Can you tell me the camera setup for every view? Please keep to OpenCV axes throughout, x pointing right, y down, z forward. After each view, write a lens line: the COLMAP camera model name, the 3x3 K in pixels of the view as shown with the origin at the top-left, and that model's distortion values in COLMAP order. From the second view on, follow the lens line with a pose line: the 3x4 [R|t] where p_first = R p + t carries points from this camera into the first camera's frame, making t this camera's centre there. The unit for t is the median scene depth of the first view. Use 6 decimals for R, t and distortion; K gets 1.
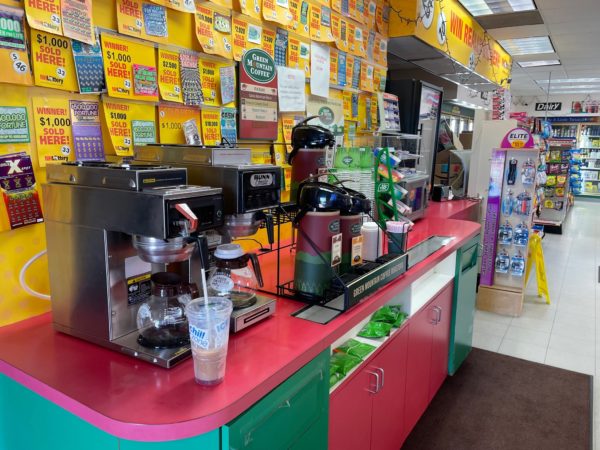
lens RADIAL K [[449.6, 0, 300.0], [0, 449.6, 225.0], [0, 0, 1]] dist [0.107101, -0.140537]
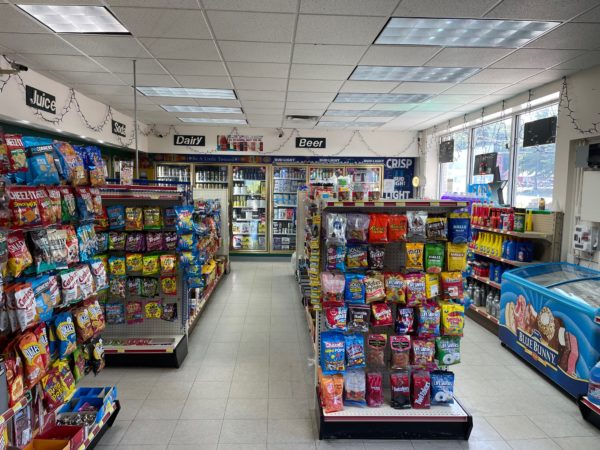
lens RADIAL K [[449.6, 0, 300.0], [0, 449.6, 225.0], [0, 0, 1]] dist [0.107101, -0.140537]
pose [[0.812275, -0.054631, 0.580711, 0.262156], [0.106578, 0.992744, -0.055683, -0.064197], [-0.573455, 0.107121, 0.812203, 0.326178]]
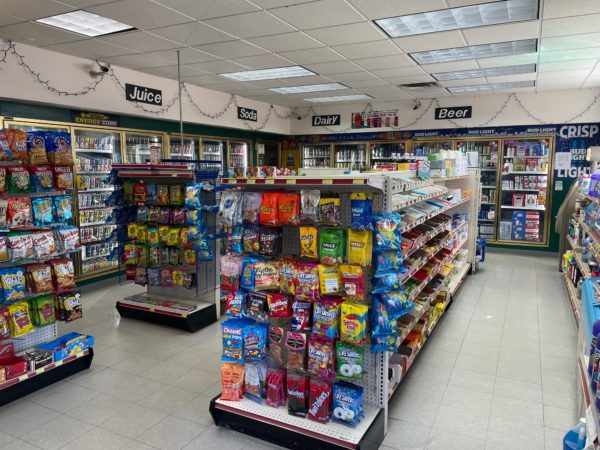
lens RADIAL K [[452.8, 0, 299.1], [0, 452.8, 219.3], [0, 0, 1]] dist [0.108314, -0.150599]
pose [[0.994338, -0.029640, 0.102048, 0.432514], [0.036217, 0.997343, -0.063210, -0.051938], [-0.099904, 0.066548, 0.992769, 0.282294]]
